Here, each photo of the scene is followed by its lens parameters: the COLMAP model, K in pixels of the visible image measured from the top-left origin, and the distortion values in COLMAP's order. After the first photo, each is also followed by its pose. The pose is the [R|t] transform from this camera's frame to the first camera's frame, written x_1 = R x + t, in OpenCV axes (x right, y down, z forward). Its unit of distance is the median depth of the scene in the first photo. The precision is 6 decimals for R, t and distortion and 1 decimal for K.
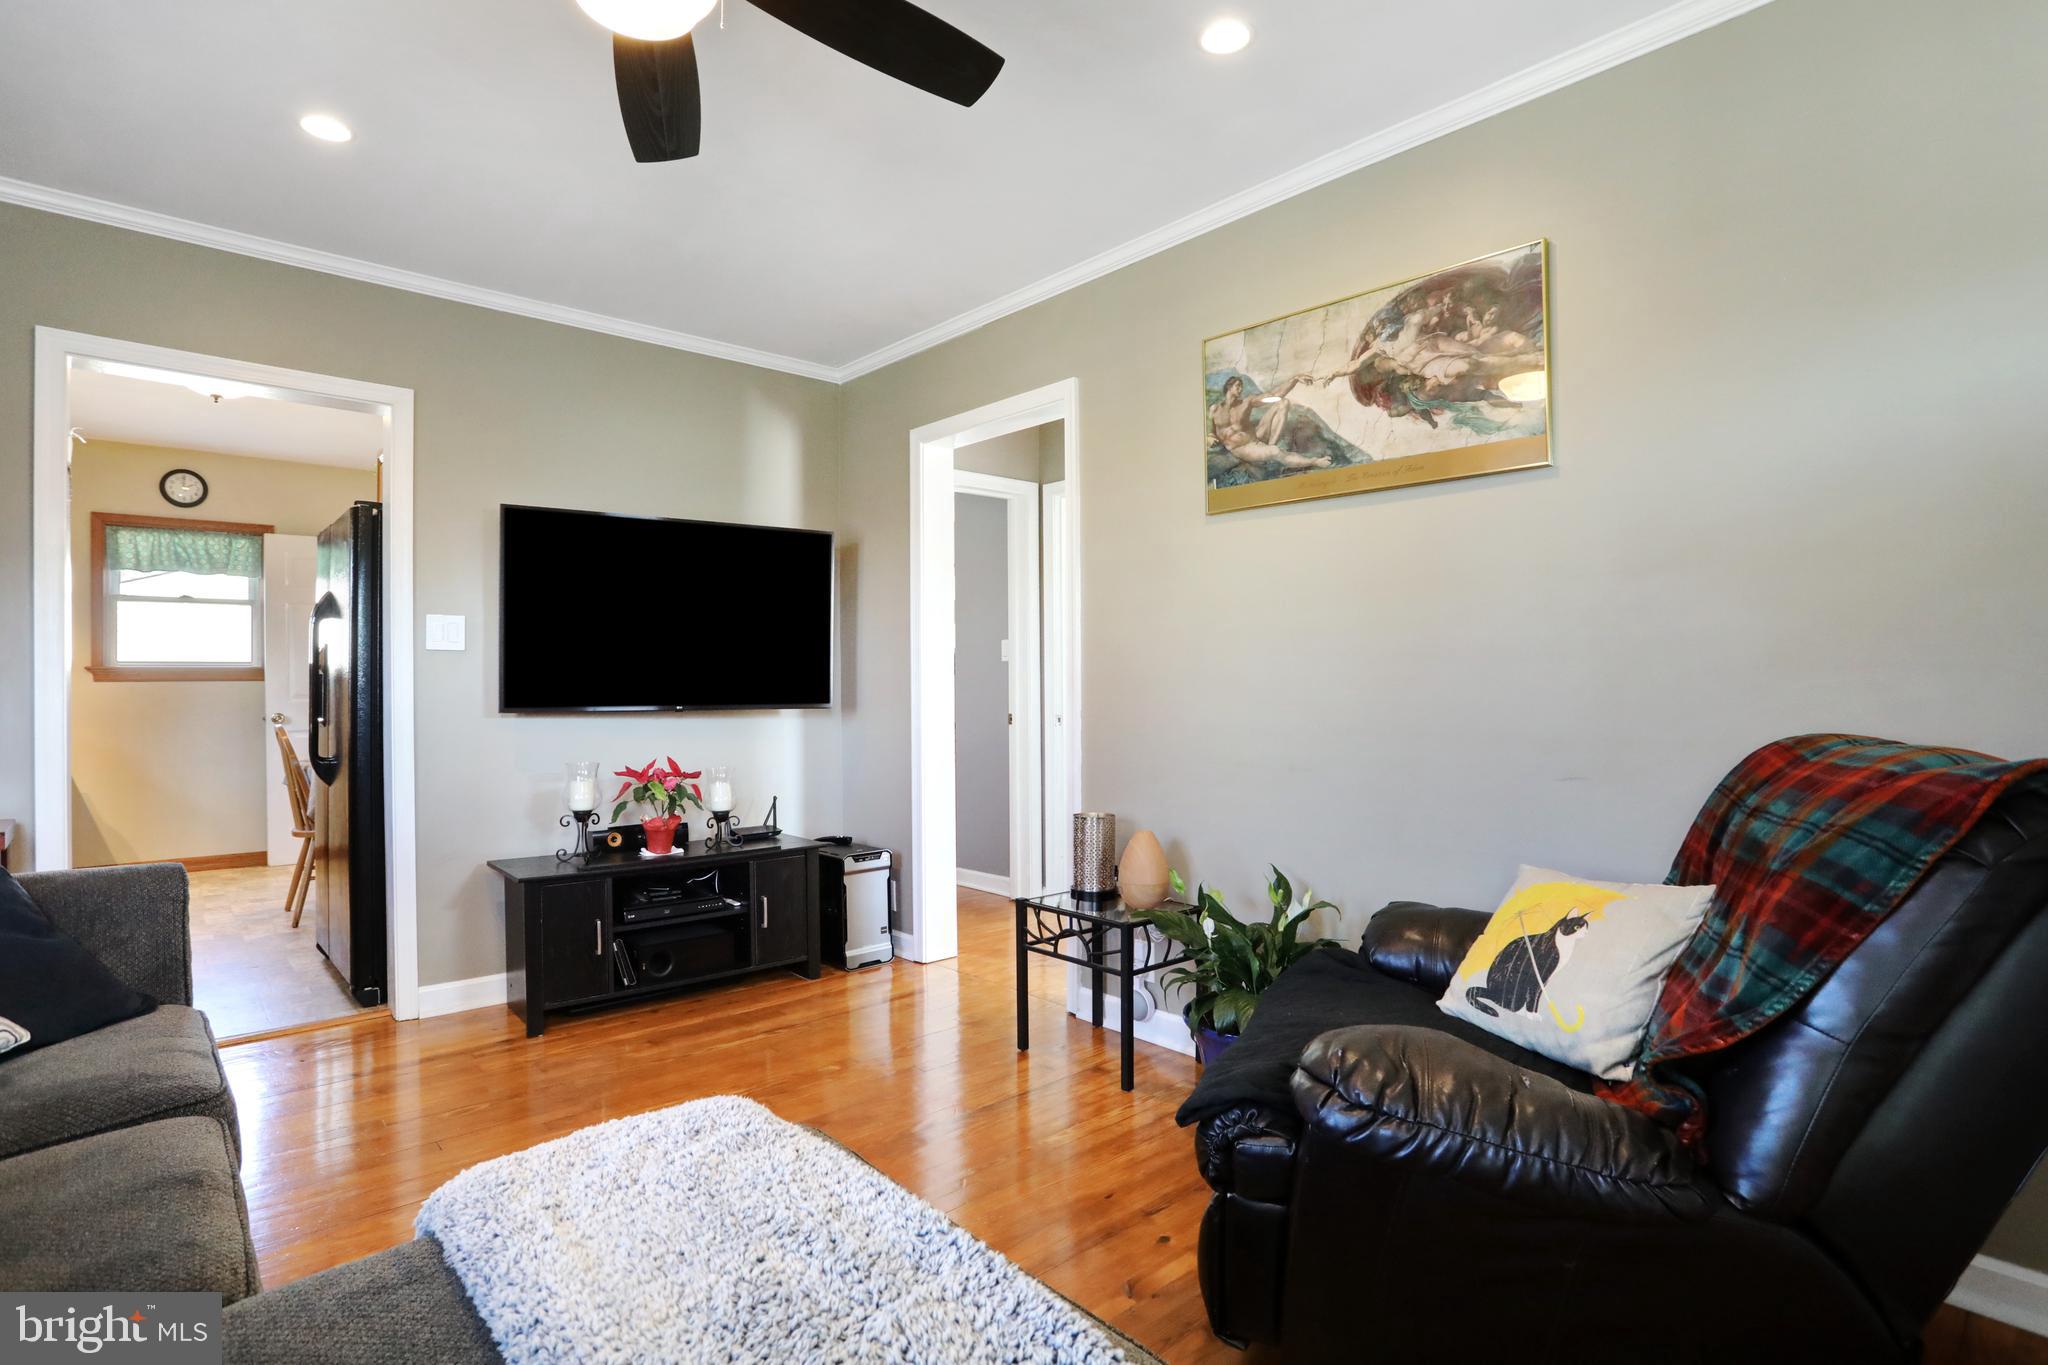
lens RADIAL K [[1012.5, 0, 1024.3], [0, 1012.5, 681.2], [0, 0, 1]] dist [-0.036406, 0.005066]
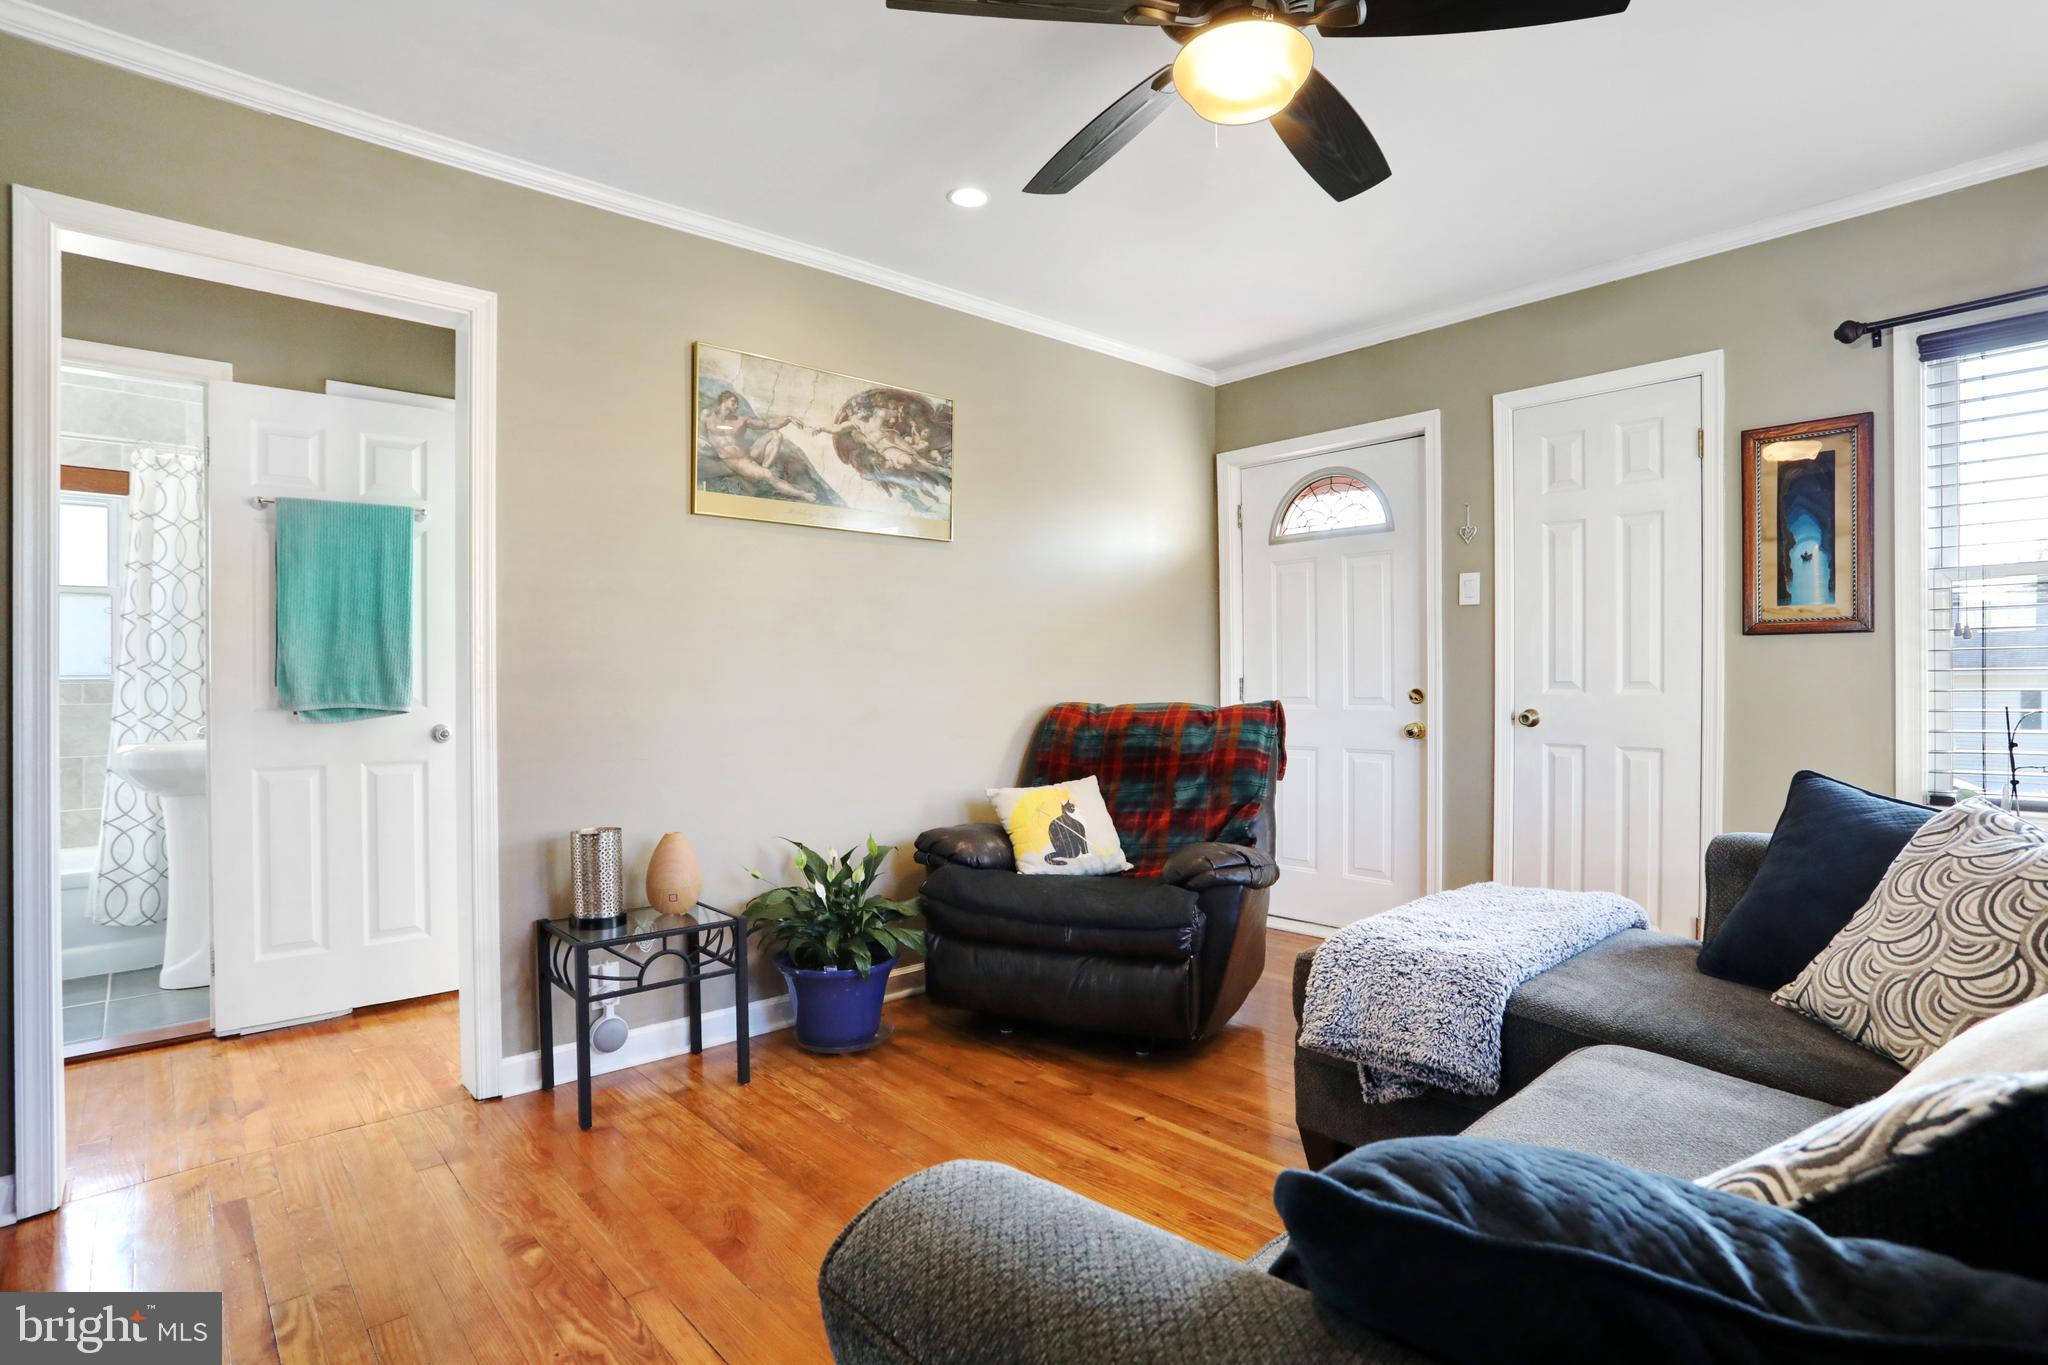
lens RADIAL K [[1012.5, 0, 1014.6], [0, 1012.5, 682.3], [0, 0, 1]] dist [-0.036406, 0.005066]
pose [[0.016721, -0.008768, 0.999822, -0.947391], [0.000121, 0.999962, 0.008768, -0.004262], [-0.999860, -0.000025, 0.016722, 0.755021]]
